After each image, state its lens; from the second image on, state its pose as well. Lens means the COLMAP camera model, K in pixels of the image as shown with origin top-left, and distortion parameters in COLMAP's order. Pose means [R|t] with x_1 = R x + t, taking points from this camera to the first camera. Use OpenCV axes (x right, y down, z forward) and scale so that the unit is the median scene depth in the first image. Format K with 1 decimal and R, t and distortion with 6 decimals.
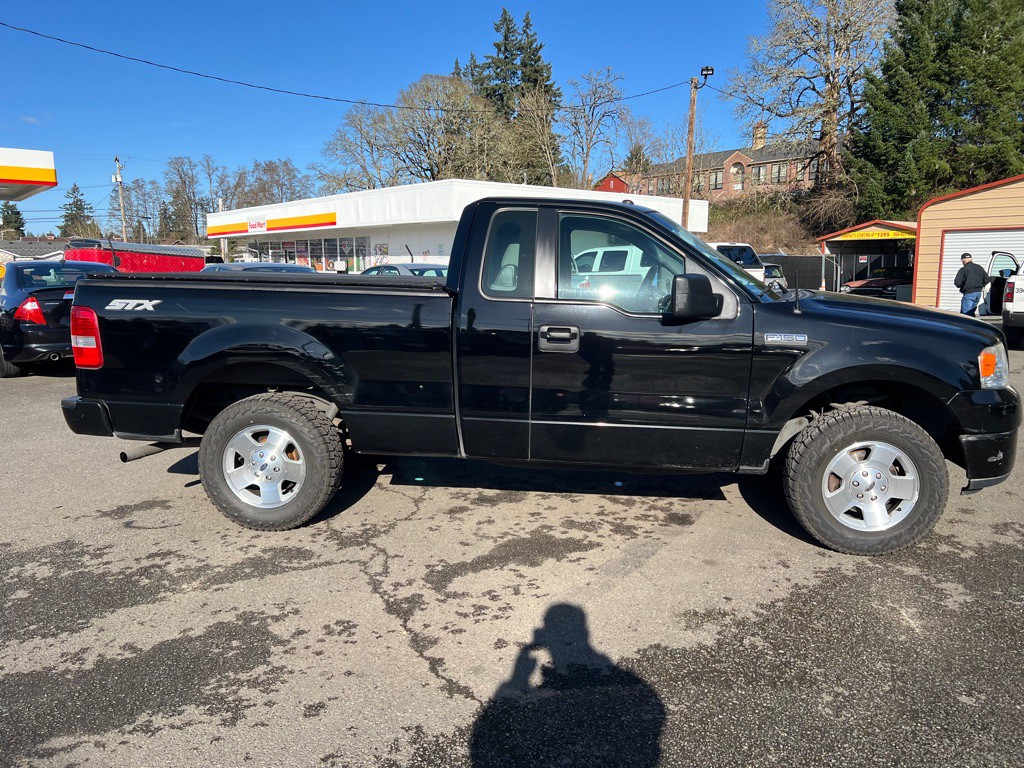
lens RADIAL K [[815.0, 0, 548.1], [0, 815.0, 375.0], [0, 0, 1]] dist [0.062398, -0.083362]
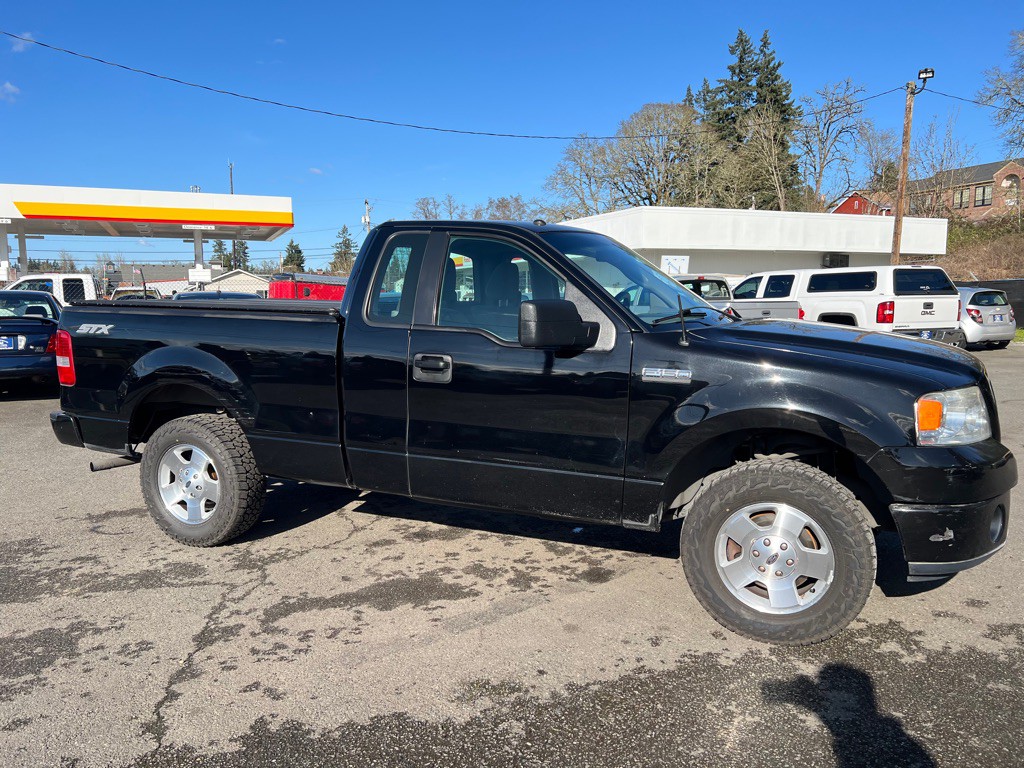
lens RADIAL K [[821.1, 0, 523.9], [0, 821.1, 378.9], [0, 0, 1]] dist [0.052017, -0.061266]
pose [[0.947800, 0.027232, -0.317699, 0.334305], [-0.037187, 0.998988, -0.025311, -0.009986], [0.316688, 0.035804, 0.947854, 0.112047]]
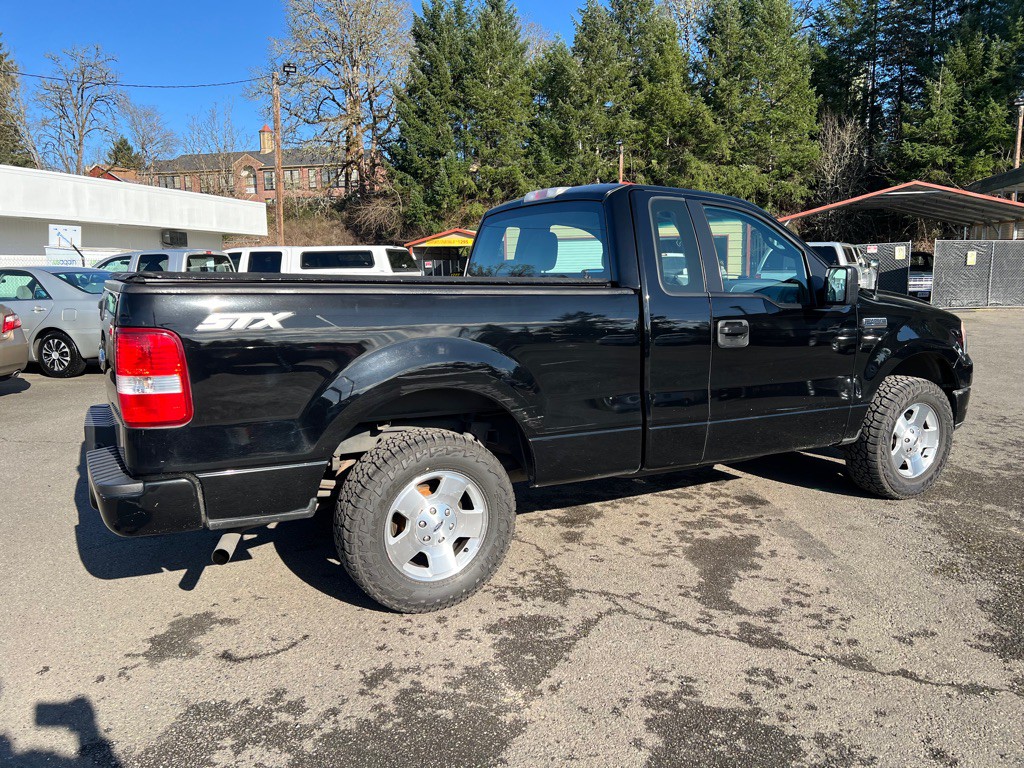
lens RADIAL K [[783.8, 0, 567.0], [0, 783.8, 387.2], [0, 0, 1]] dist [0.037116, -0.037120]
pose [[0.801319, -0.095840, 0.590511, -0.570401], [0.087947, 0.995232, 0.042184, -0.031318], [-0.591738, 0.018131, 0.805927, 0.292957]]
